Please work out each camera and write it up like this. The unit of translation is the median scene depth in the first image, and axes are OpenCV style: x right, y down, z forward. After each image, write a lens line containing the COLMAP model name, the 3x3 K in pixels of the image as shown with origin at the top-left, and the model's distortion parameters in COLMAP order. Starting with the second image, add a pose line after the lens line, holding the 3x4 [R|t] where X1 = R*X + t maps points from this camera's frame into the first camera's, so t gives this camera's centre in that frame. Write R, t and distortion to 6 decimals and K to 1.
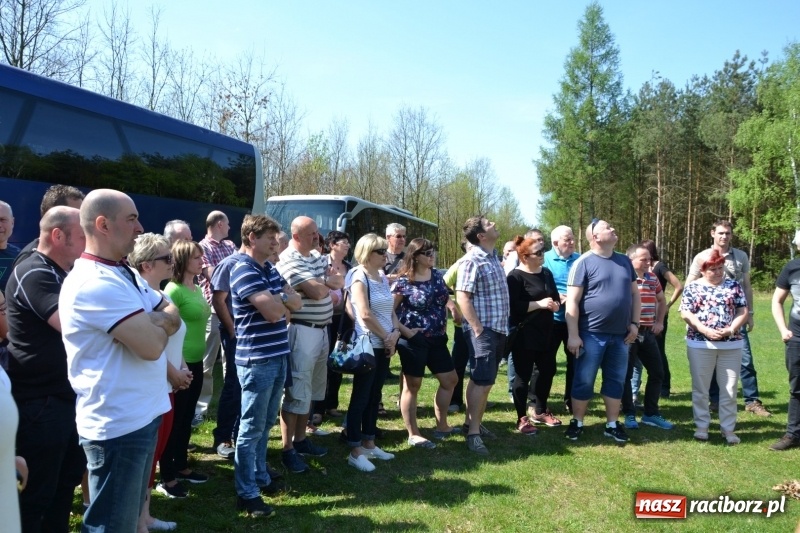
lens RADIAL K [[613.3, 0, 399.1], [0, 613.3, 267.4], [0, 0, 1]] dist [-0.052299, 0.004971]
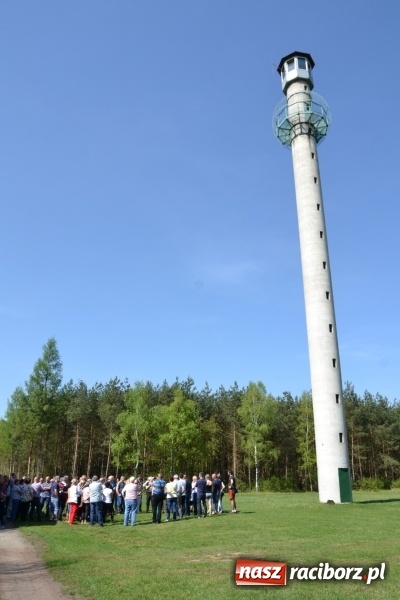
lens RADIAL K [[460.0, 0, 200.4], [0, 460.0, 302.2], [0, 0, 1]] dist [-0.052299, 0.004971]
pose [[0.737911, 0.228722, 0.634959, -1.937915], [0.014971, 0.935044, -0.354215, -0.061161], [-0.674731, 0.270885, 0.686556, -2.521959]]
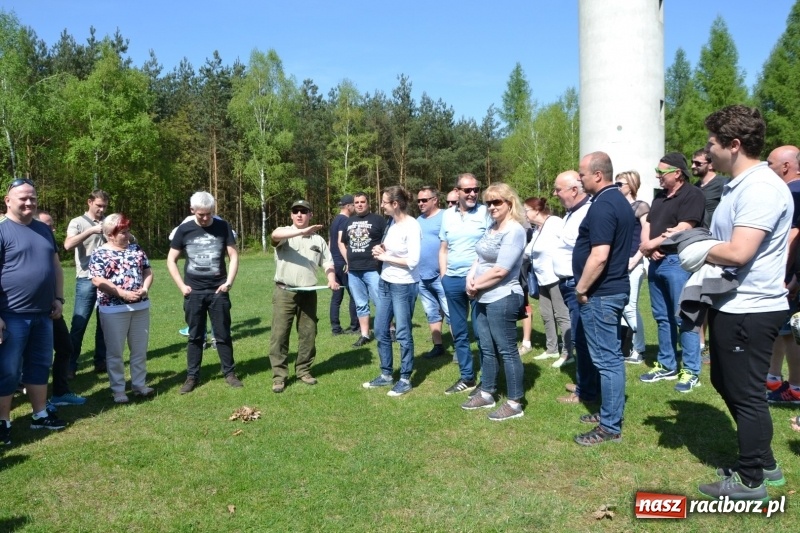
lens RADIAL K [[613.3, 0, 396.2], [0, 613.3, 263.4], [0, 0, 1]] dist [-0.052299, 0.004971]
pose [[0.361012, -0.075659, 0.929487, -0.237424], [0.037222, 0.997078, 0.066704, 0.002972], [-0.931818, 0.010516, 0.362773, 0.192099]]
